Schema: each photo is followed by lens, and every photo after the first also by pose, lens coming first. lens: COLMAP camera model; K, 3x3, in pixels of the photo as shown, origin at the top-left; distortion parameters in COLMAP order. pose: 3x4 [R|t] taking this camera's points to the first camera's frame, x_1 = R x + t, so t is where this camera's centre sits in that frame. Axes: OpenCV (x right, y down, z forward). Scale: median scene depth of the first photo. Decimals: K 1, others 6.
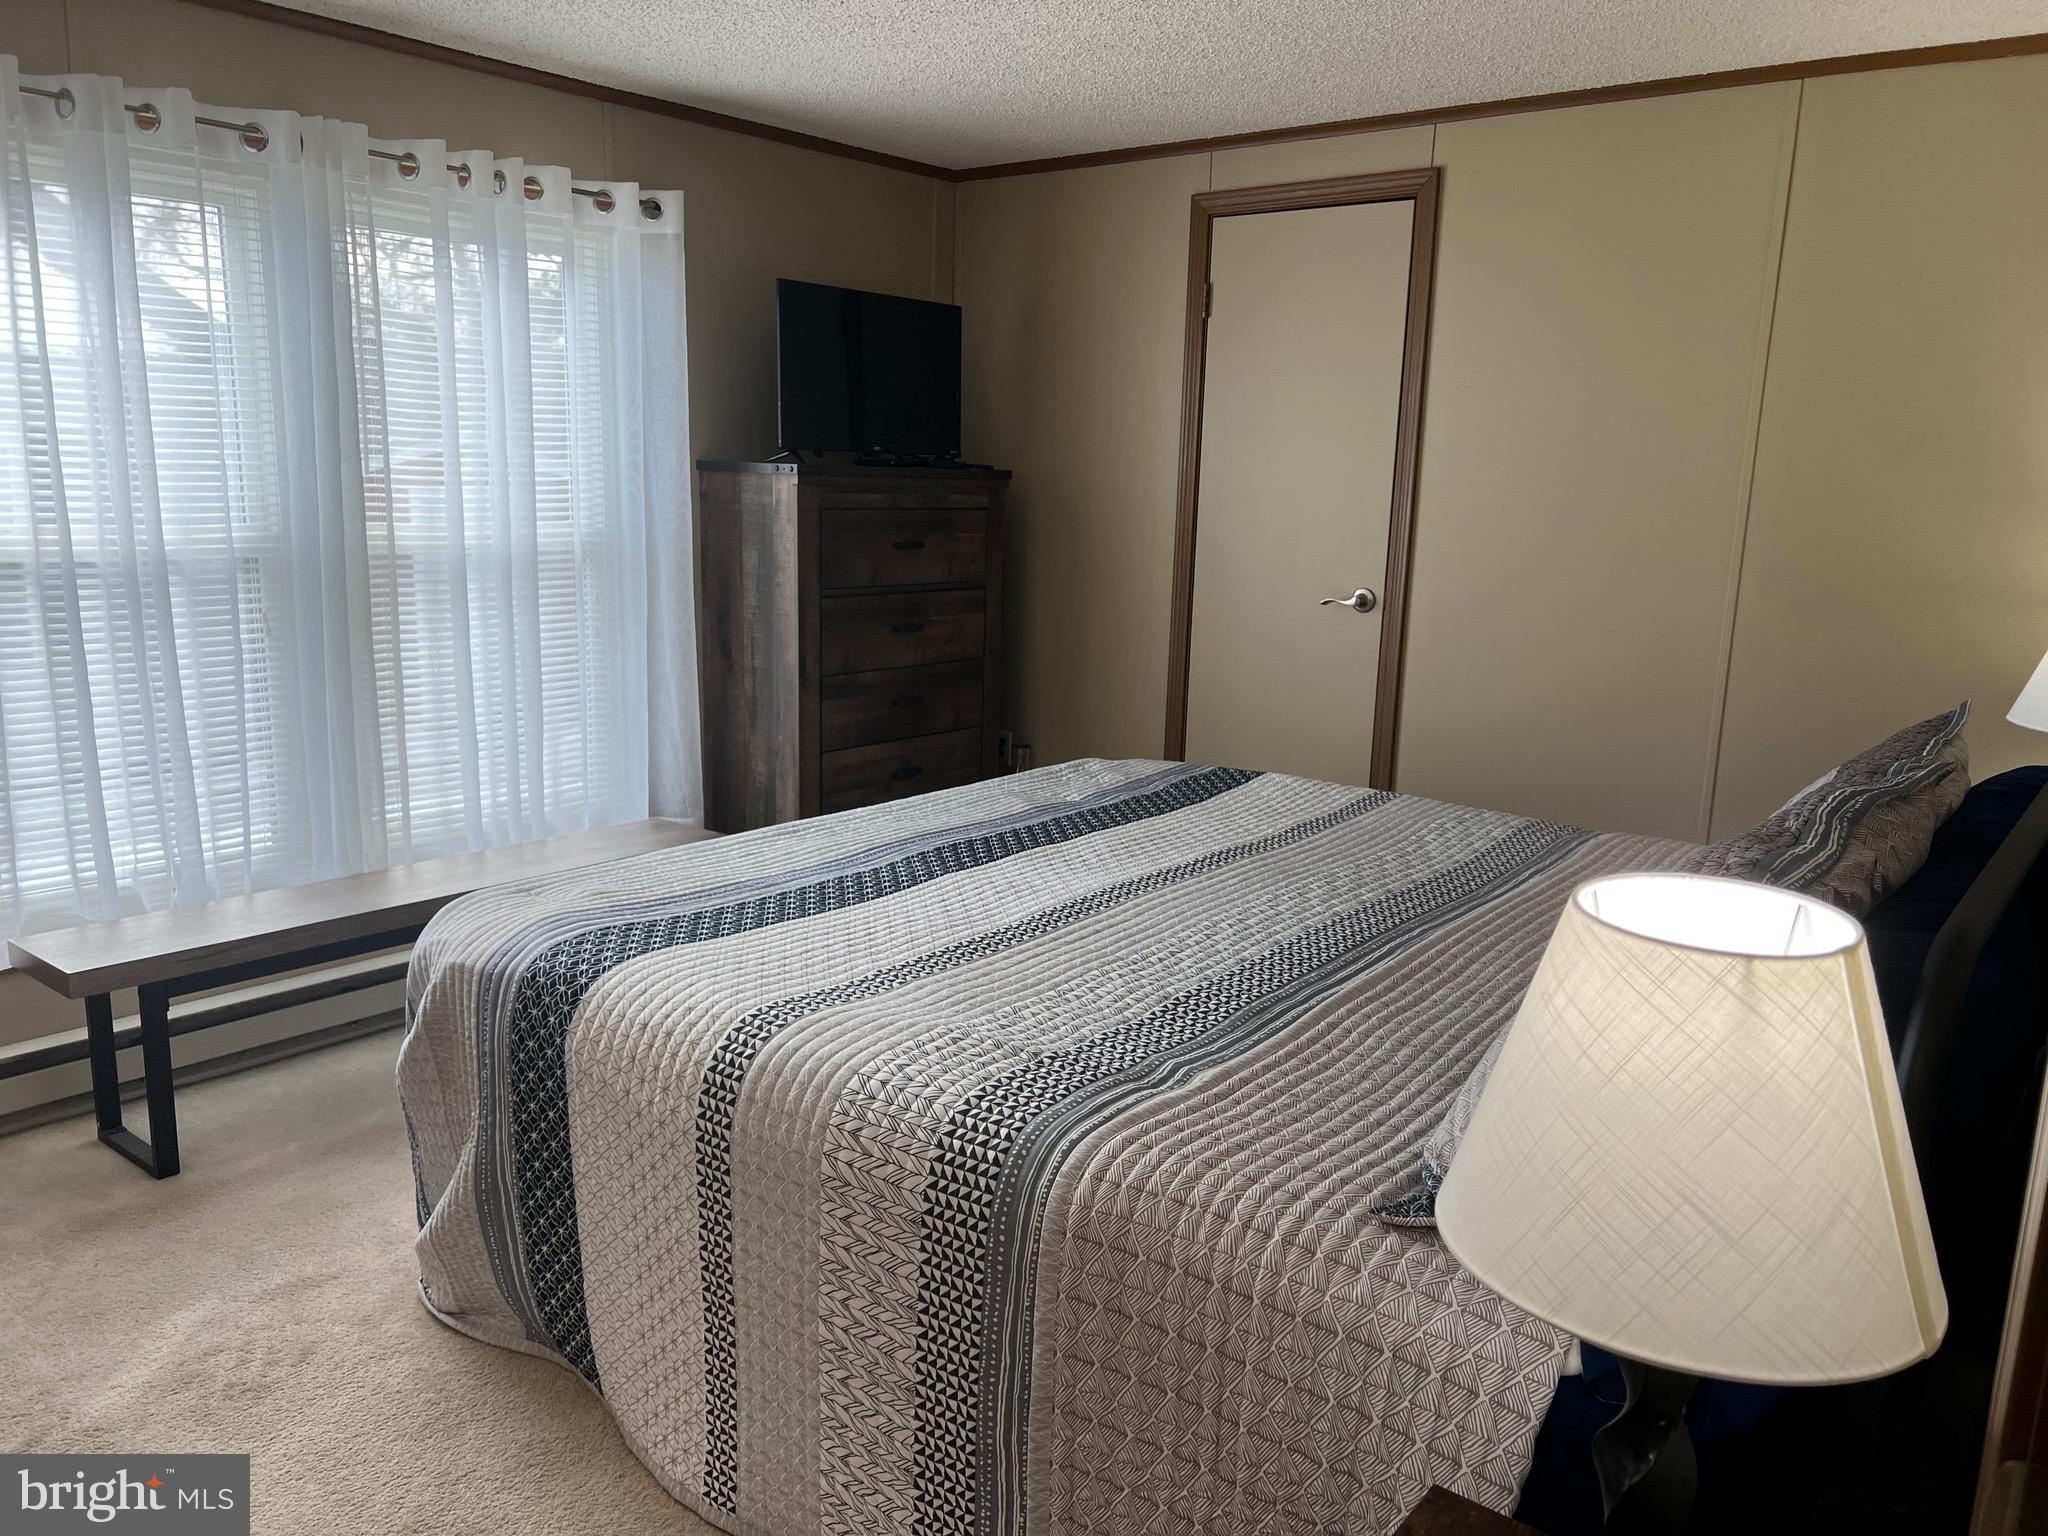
lens RADIAL K [[1543.8, 0, 1024.0], [0, 1543.8, 768.0], [0, 0, 1]] dist [0.052509, -0.044709]
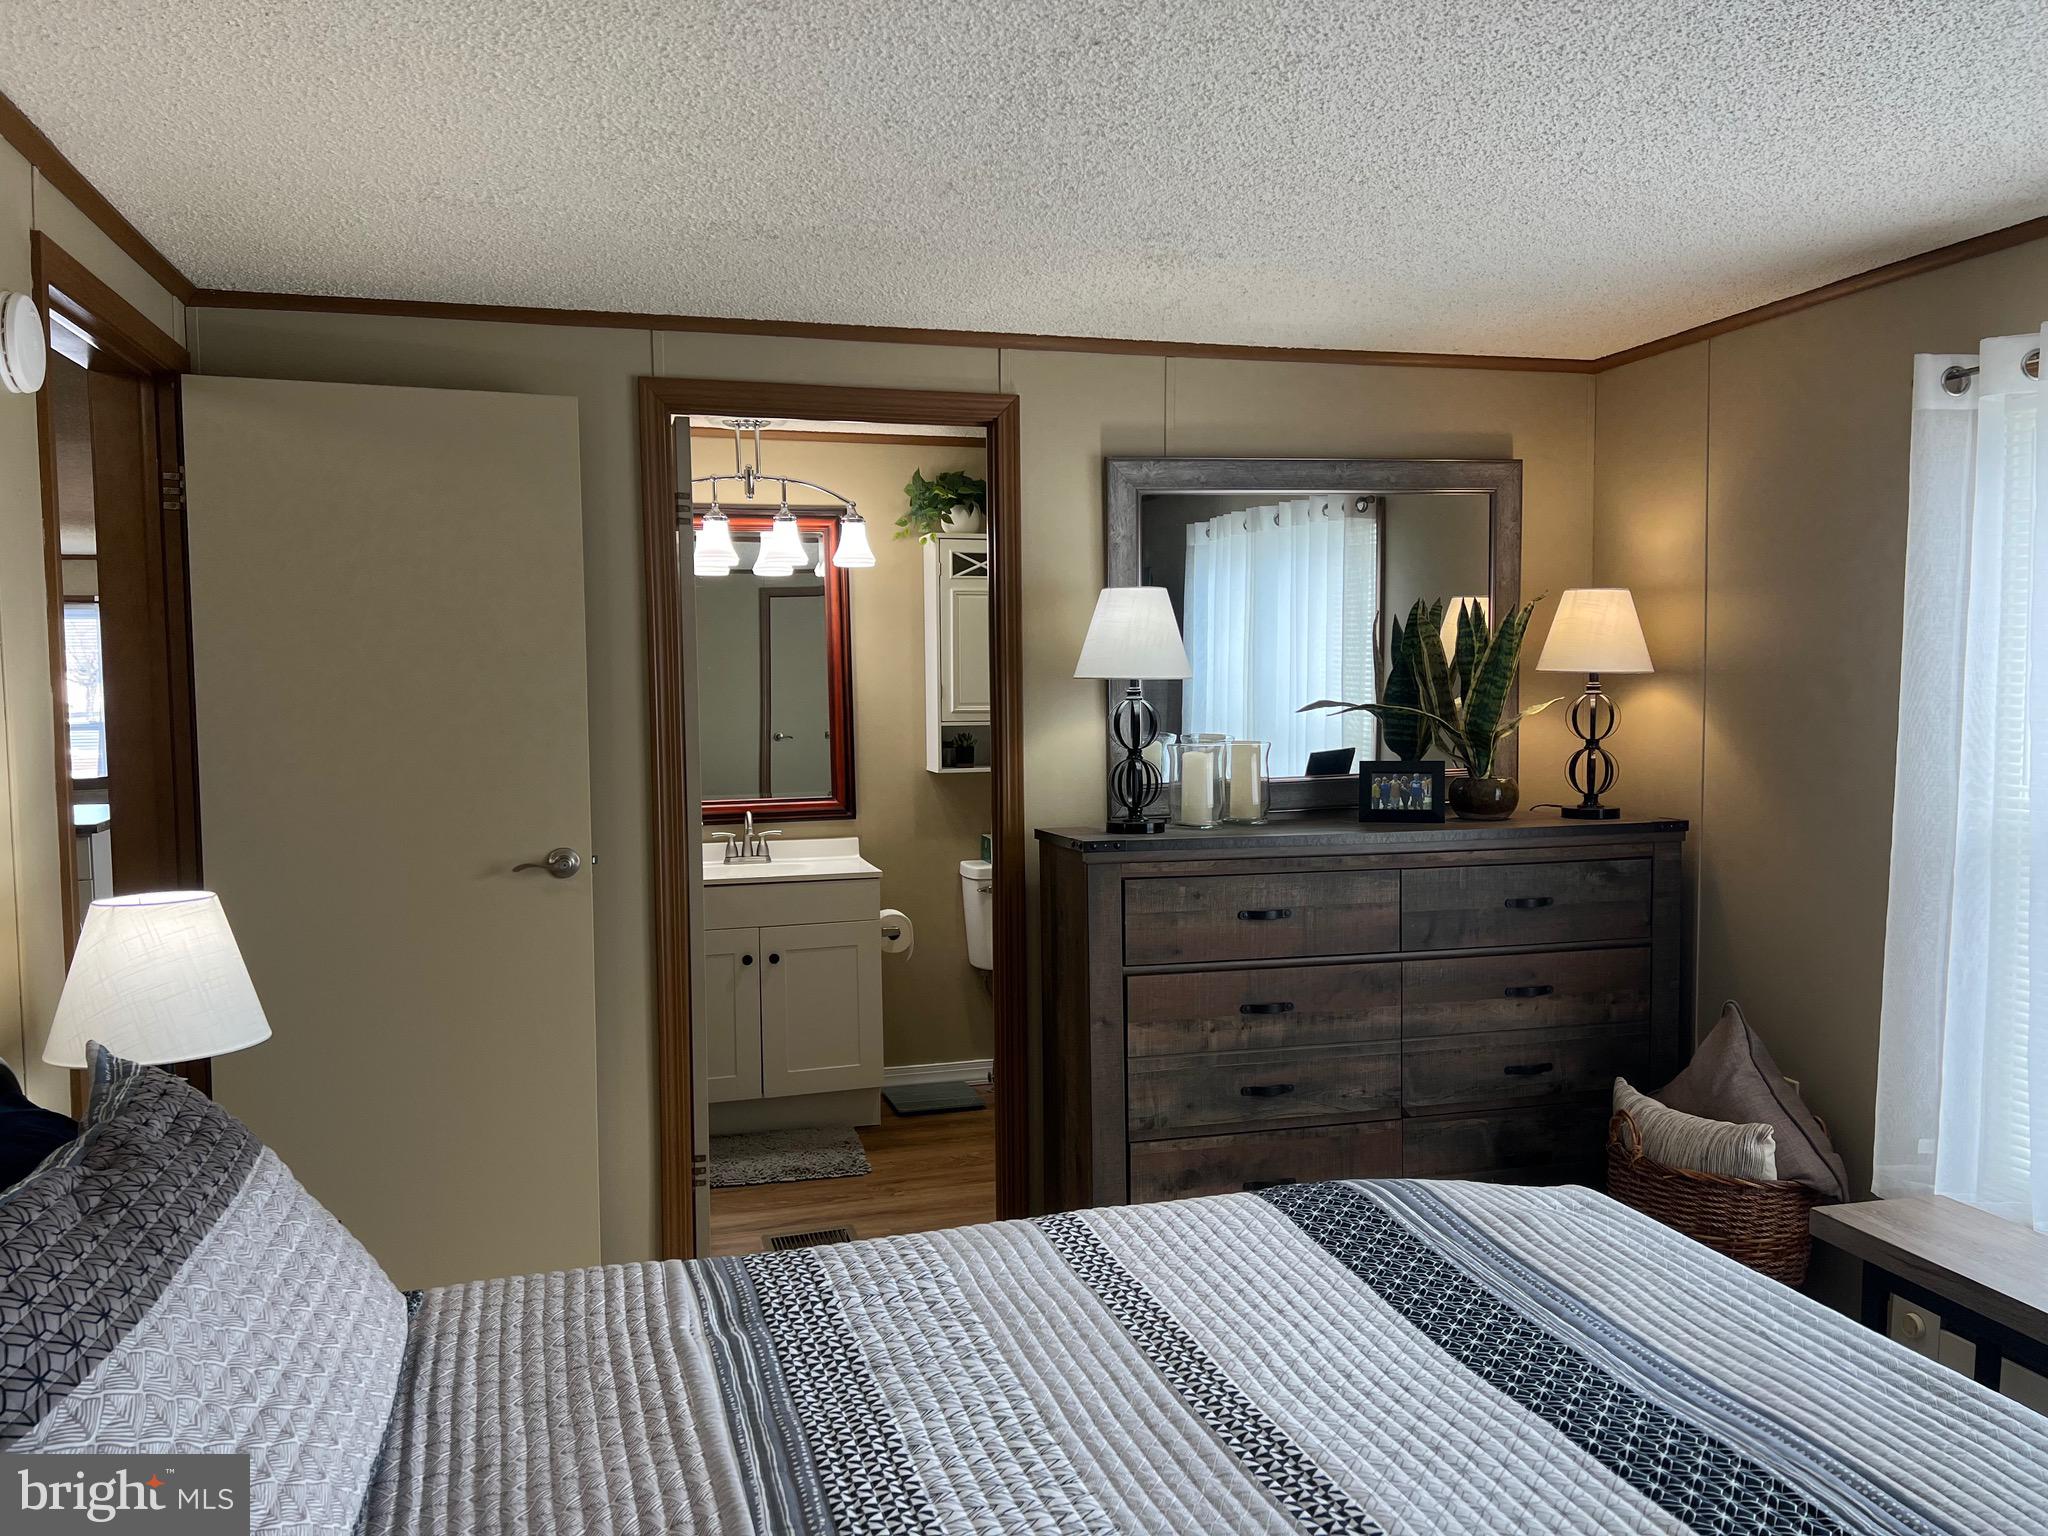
lens RADIAL K [[1543.8, 0, 1024.0], [0, 1543.8, 768.0], [0, 0, 1]] dist [0.052509, -0.044709]
pose [[-0.577239, 0.032992, -0.815908, 0.562686], [-0.158504, 0.975652, 0.151590, -0.241105], [0.801044, 0.216829, -0.557955, 1.167476]]
